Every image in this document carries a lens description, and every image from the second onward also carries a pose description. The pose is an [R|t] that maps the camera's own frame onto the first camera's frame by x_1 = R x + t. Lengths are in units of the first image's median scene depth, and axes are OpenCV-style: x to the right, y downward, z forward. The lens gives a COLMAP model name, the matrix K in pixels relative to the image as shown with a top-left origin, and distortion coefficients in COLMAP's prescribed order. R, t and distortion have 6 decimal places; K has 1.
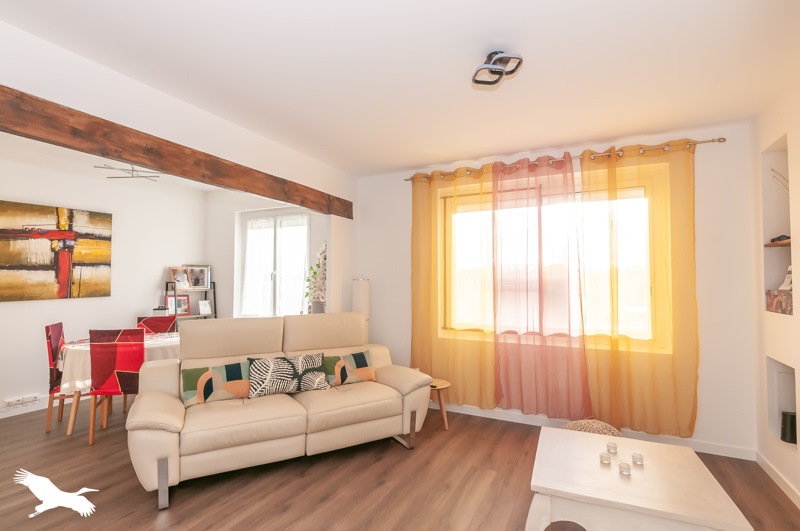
lens RADIAL K [[387.6, 0, 399.7], [0, 387.6, 270.8], [0, 0, 1]] dist [-0.002533, 0.000020]
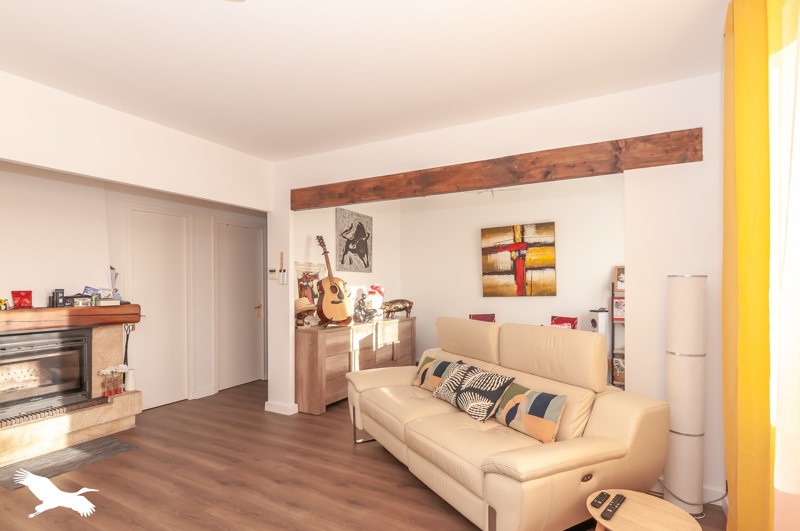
lens RADIAL K [[387.6, 0, 389.9], [0, 387.6, 284.9], [0, 0, 1]] dist [-0.002533, 0.000020]
pose [[-0.020793, 0.000063, -0.999784, 0.416860], [0.033278, 0.999446, -0.000629, 0.021079], [0.999230, -0.033284, -0.020783, 0.598831]]
